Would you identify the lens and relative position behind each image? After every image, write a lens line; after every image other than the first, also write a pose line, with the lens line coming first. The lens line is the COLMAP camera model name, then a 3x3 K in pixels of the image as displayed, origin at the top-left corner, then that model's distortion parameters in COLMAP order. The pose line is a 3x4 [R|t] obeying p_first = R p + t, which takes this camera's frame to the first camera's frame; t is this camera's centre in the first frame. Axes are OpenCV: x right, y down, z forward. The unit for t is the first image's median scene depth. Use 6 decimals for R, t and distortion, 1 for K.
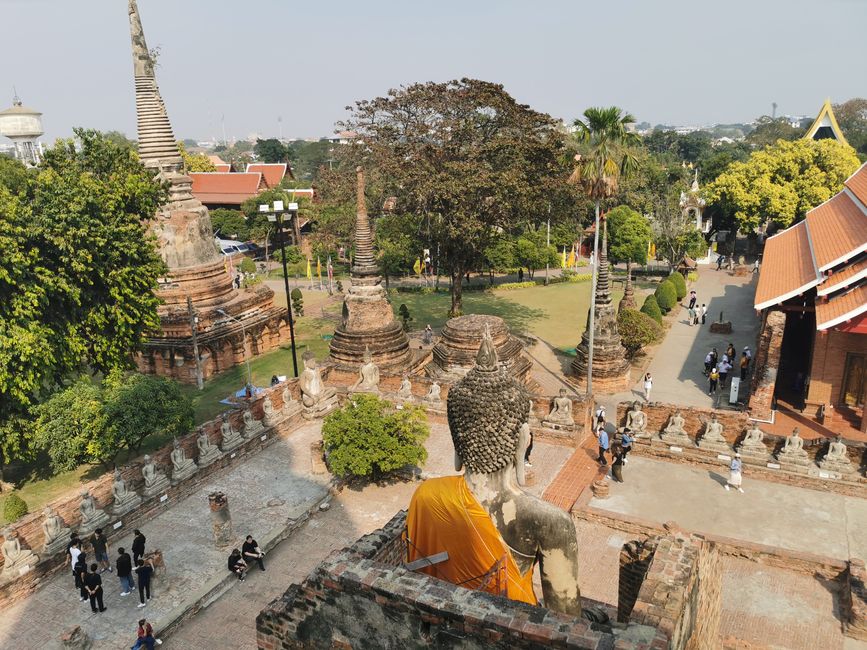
lens RADIAL K [[658.8, 0, 433.5], [0, 658.8, 325.0], [0, 0, 1]] dist [0.050607, -0.065215]
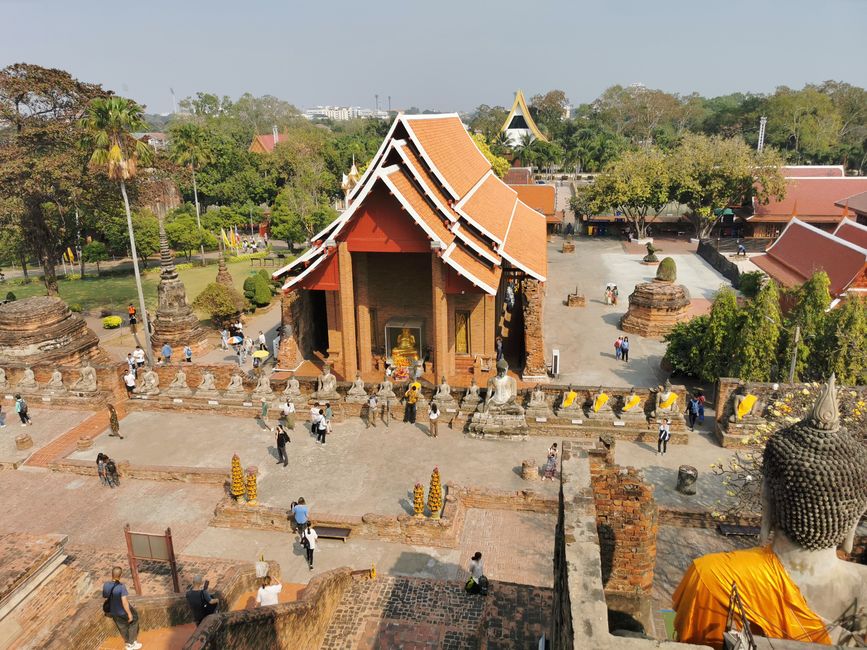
lens RADIAL K [[658.8, 0, 433.5], [0, 658.8, 325.0], [0, 0, 1]] dist [0.050607, -0.065215]
pose [[0.951795, -0.077963, 0.296662, 0.351131], [0.070754, 0.996880, 0.034979, 0.036609], [-0.298464, -0.012303, 0.954342, -0.173985]]
